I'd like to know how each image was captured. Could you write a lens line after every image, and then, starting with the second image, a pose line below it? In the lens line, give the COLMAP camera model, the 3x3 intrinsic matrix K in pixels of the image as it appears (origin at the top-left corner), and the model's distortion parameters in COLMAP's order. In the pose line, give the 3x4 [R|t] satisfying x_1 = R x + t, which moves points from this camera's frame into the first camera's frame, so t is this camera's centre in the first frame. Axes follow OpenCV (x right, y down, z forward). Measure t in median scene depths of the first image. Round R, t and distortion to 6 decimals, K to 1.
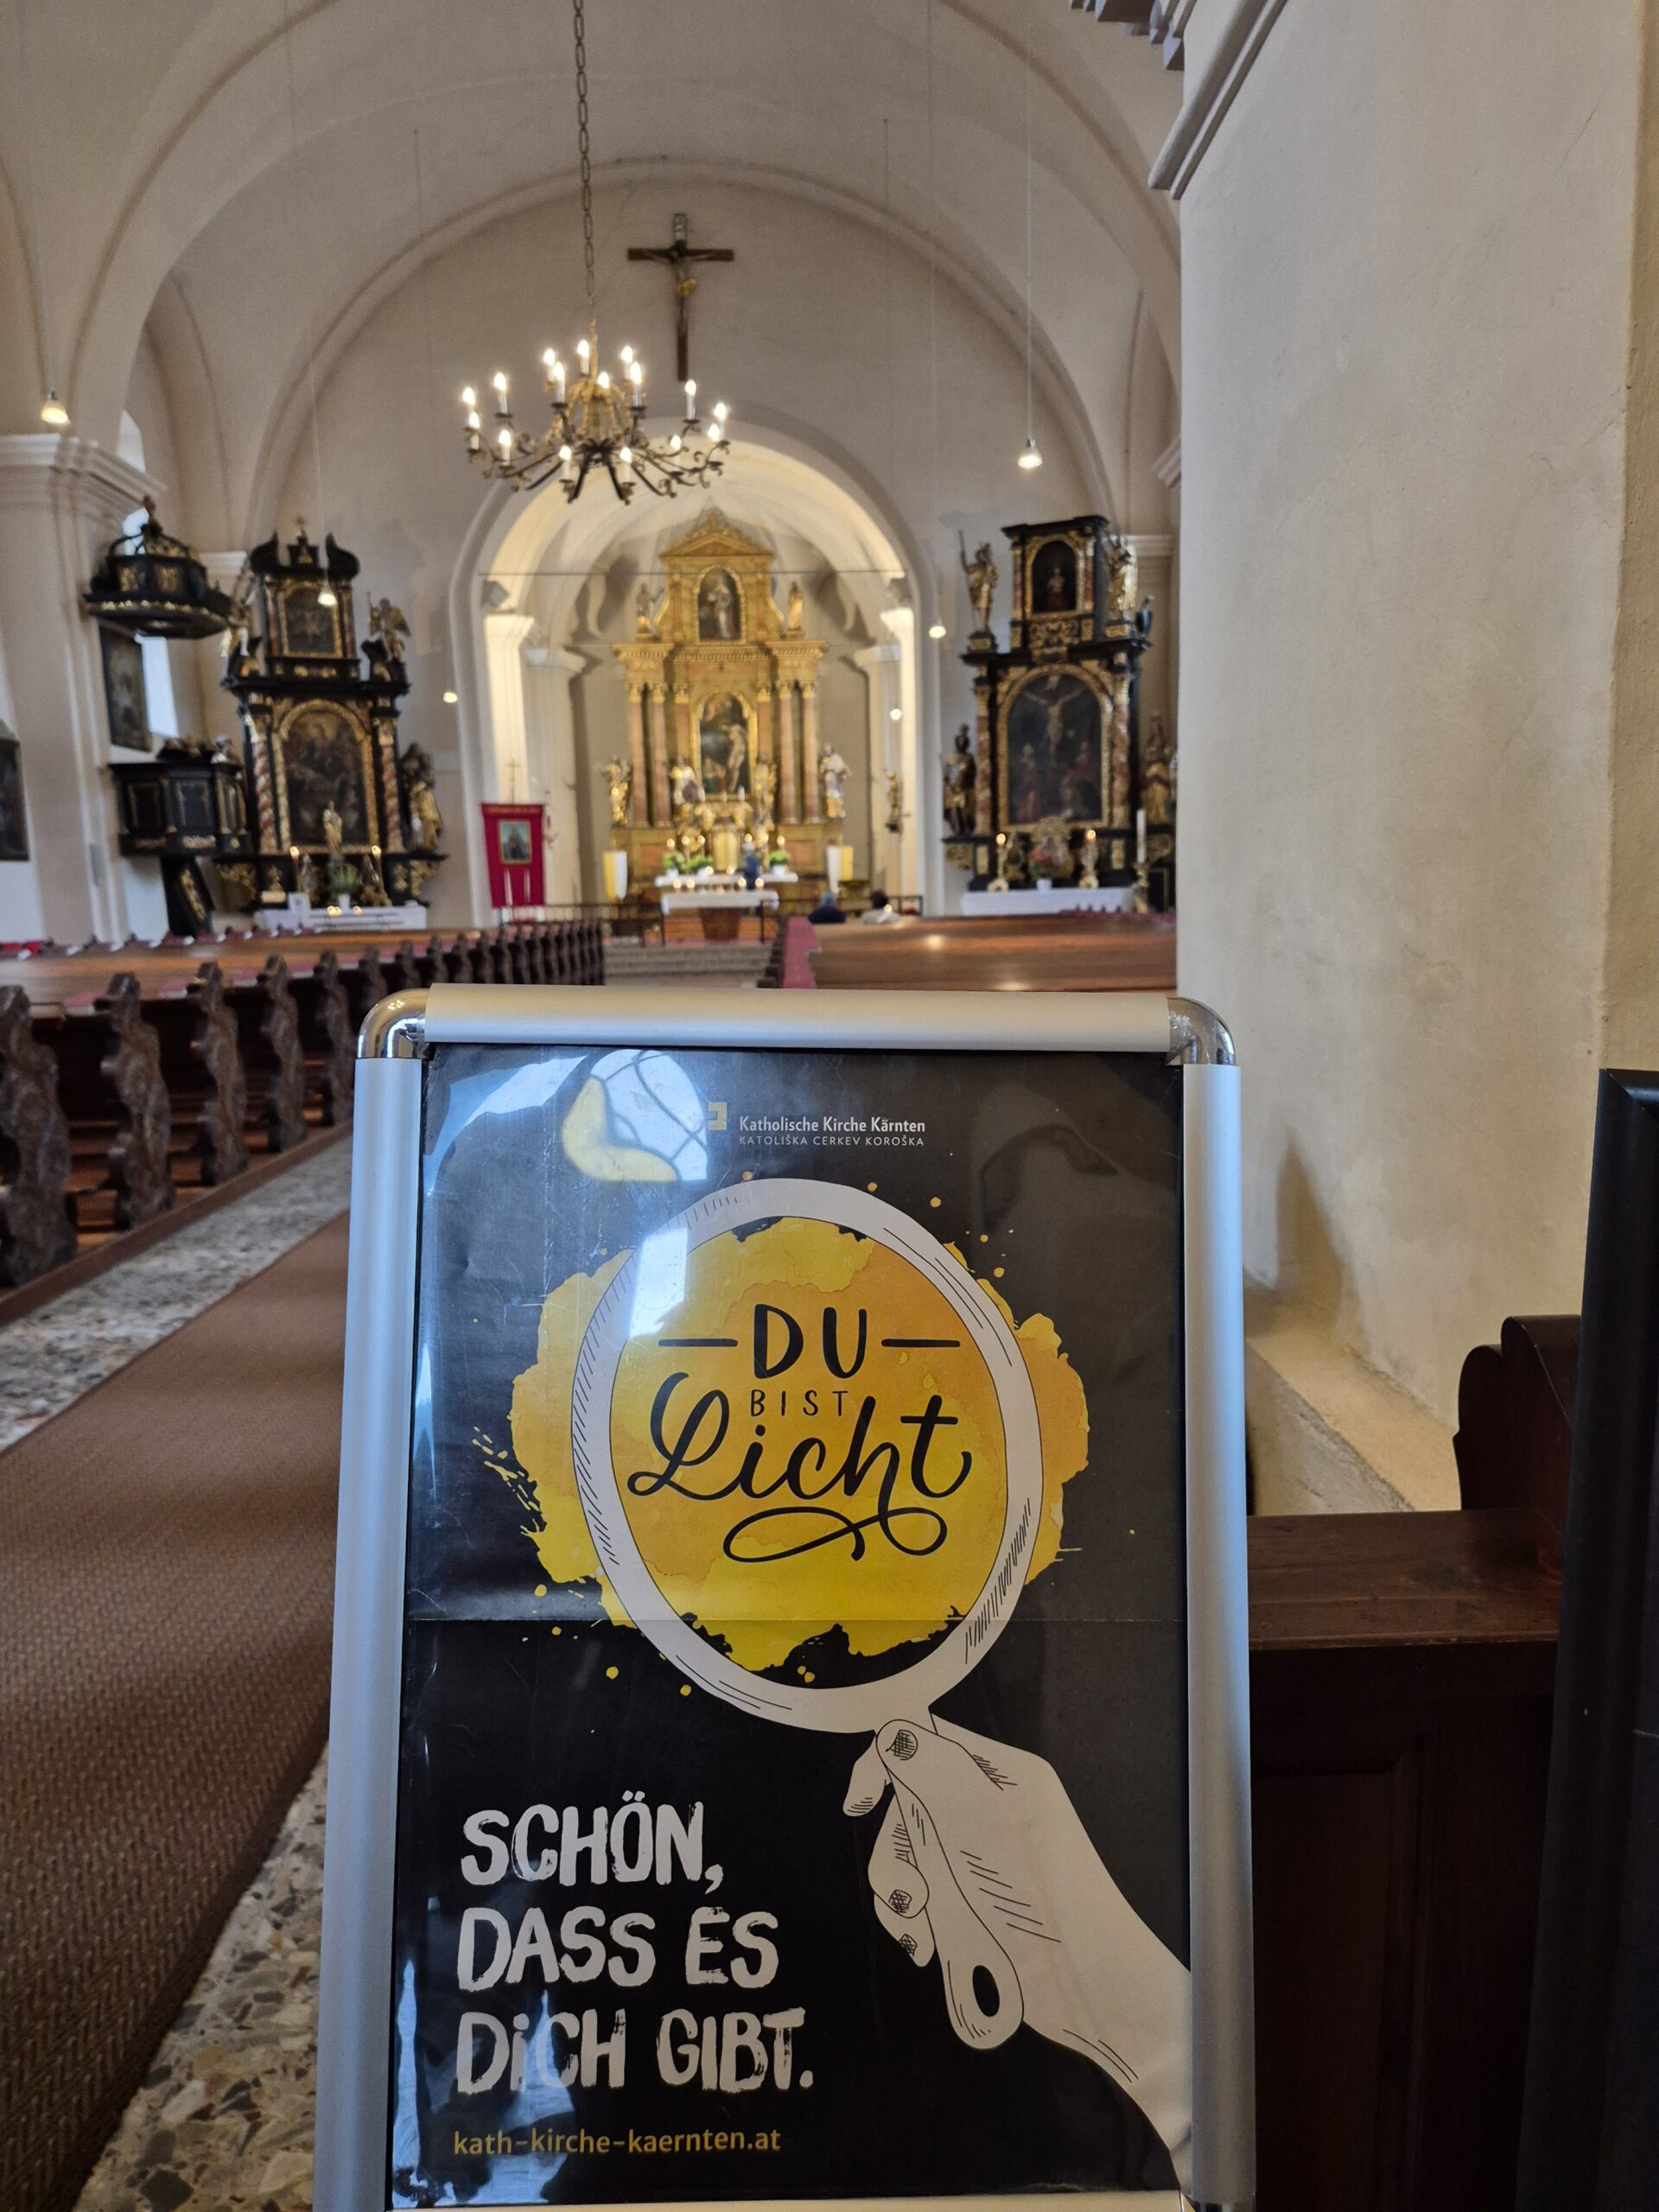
lens RADIAL K [[1478.8, 0, 829.5], [0, 1478.8, 1106.0], [0, 0, 1]] dist [0.086532, -0.078117]
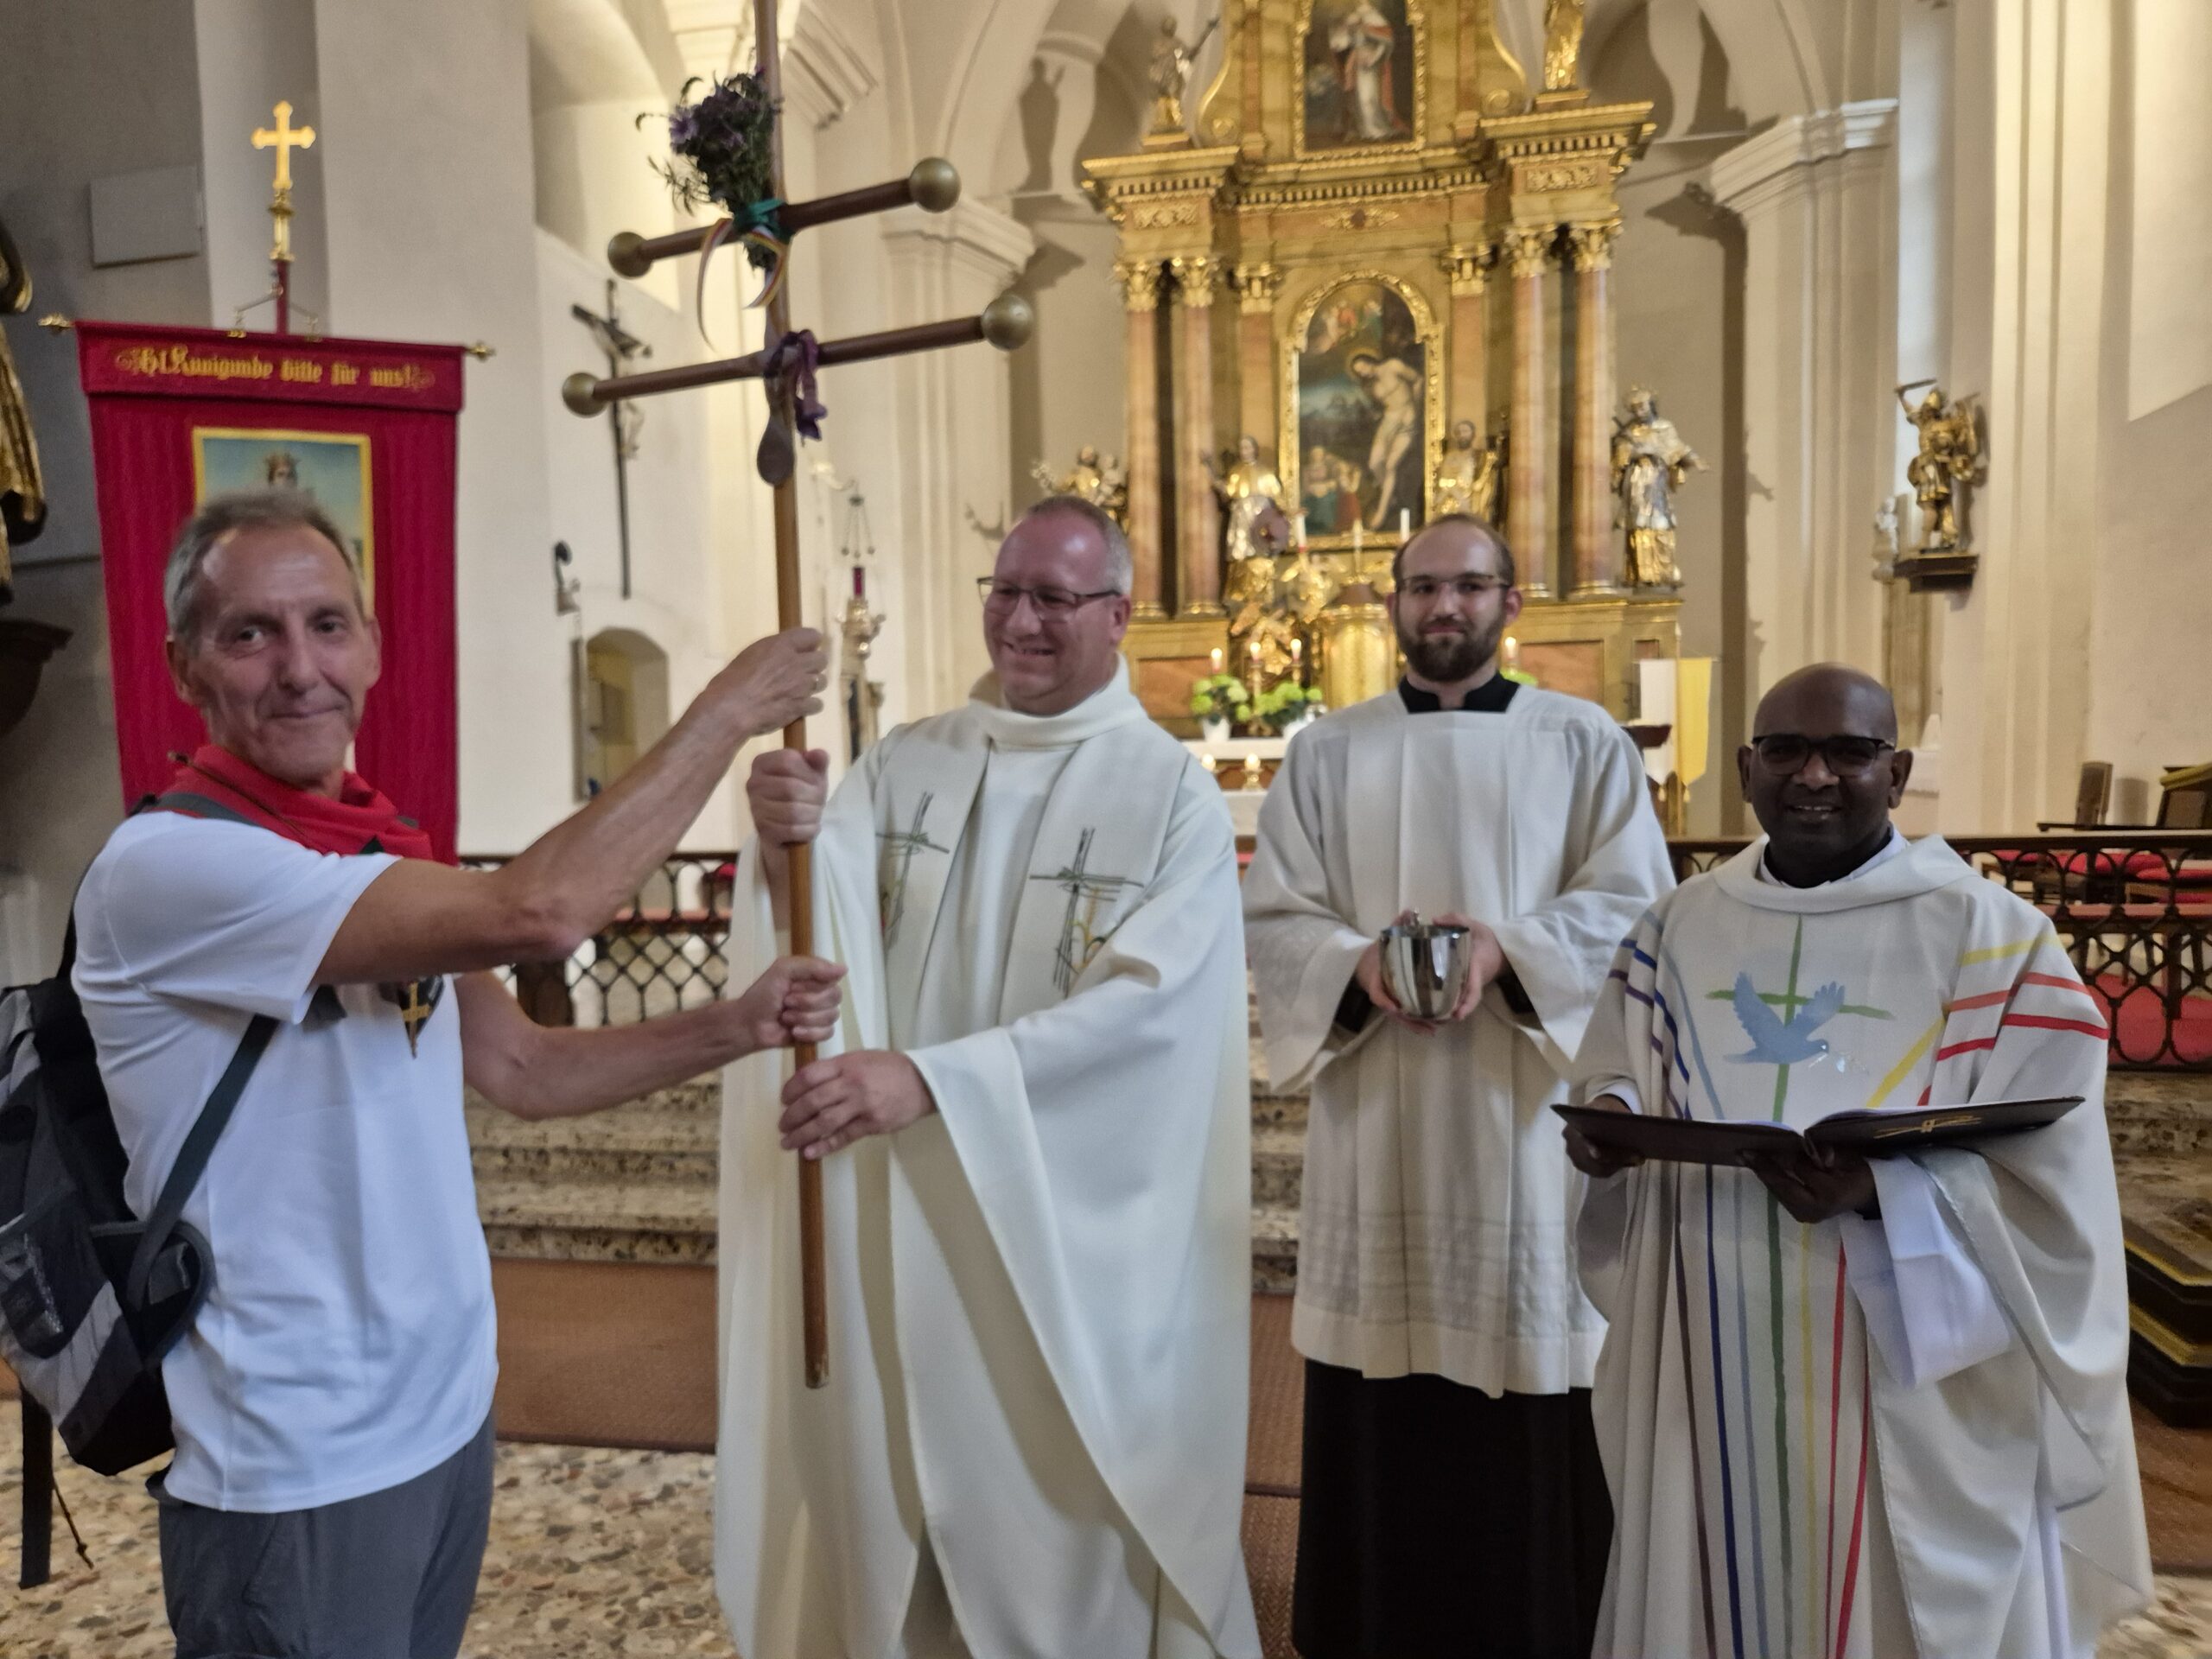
lens RADIAL K [[1508.0, 0, 1080.3], [0, 1508.0, 863.1], [0, 0, 1]] dist [0.036071, -0.036197]
pose [[0.974944, 0.017263, -0.221780, -0.052496], [-0.034465, 0.996668, -0.073931, -0.091365], [0.219765, 0.079723, 0.972290, 0.605514]]
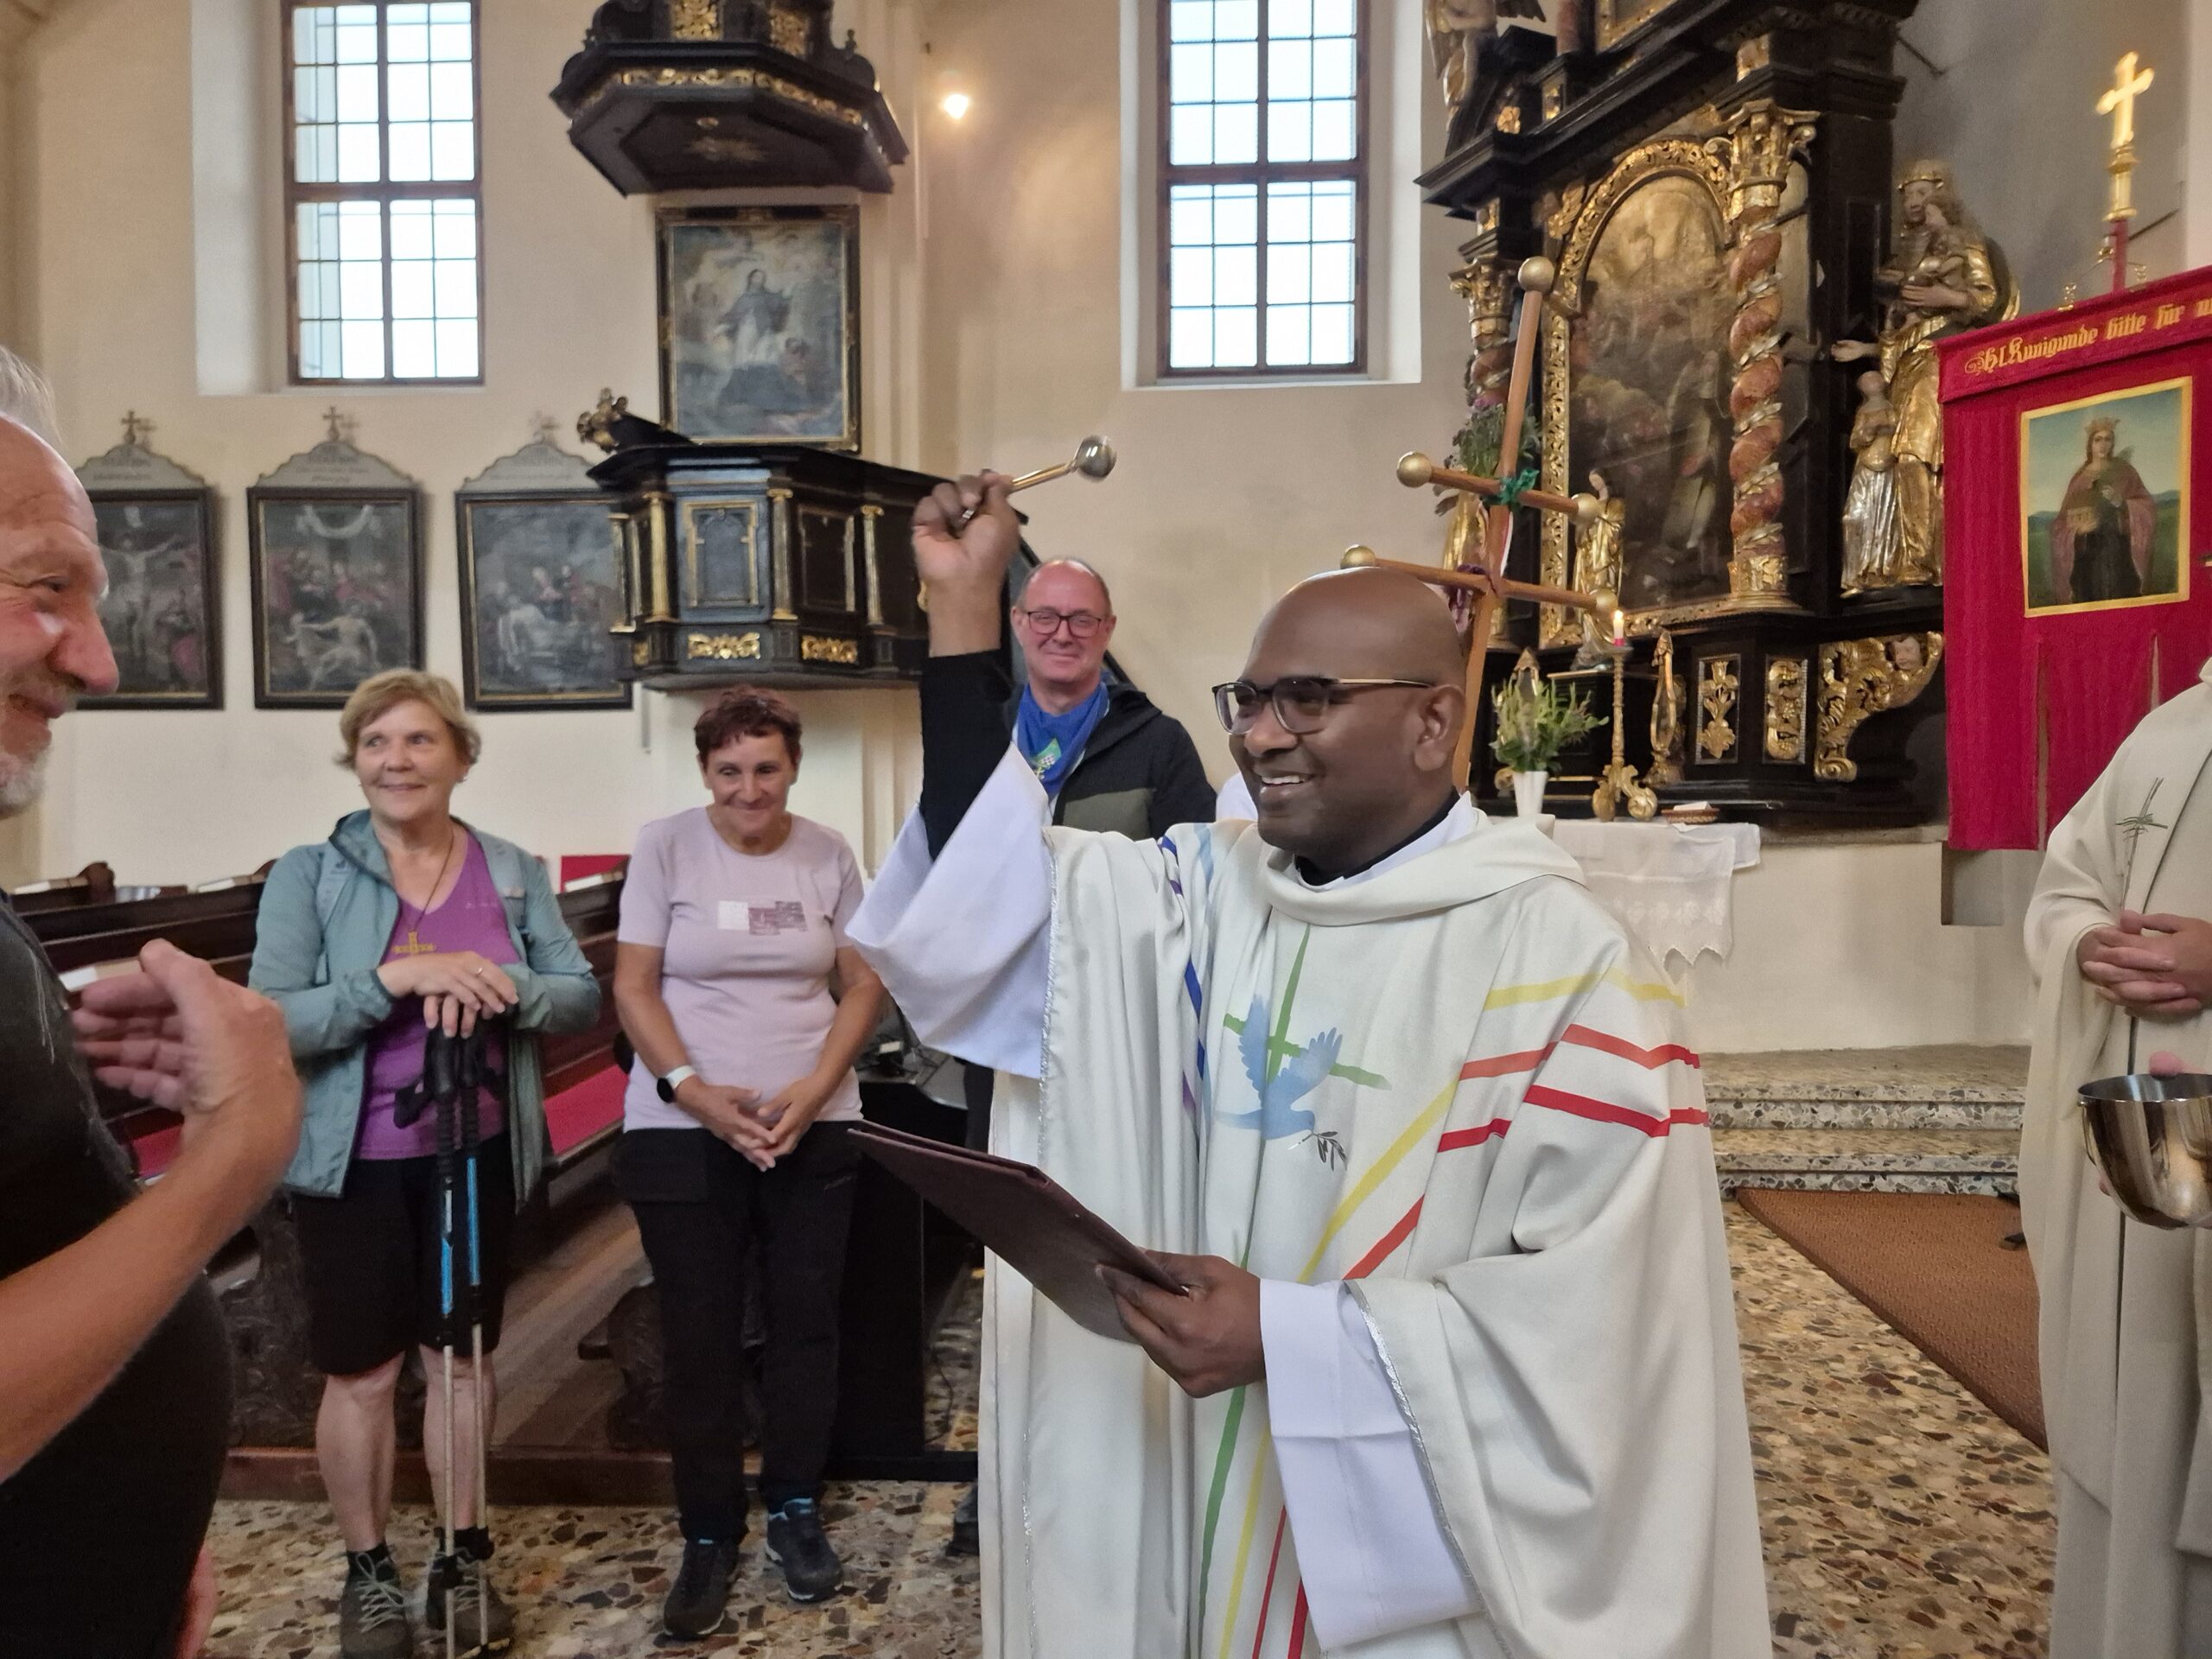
lens RADIAL K [[1478.8, 0, 1098.5], [0, 1478.8, 846.9], [0, 0, 1]] dist [0.086532, -0.078117]
pose [[-0.075074, 0.074557, -0.994387, -0.008272], [-0.135020, 0.987257, 0.084216, -0.096544], [0.987995, 0.140585, -0.064051, 0.644138]]
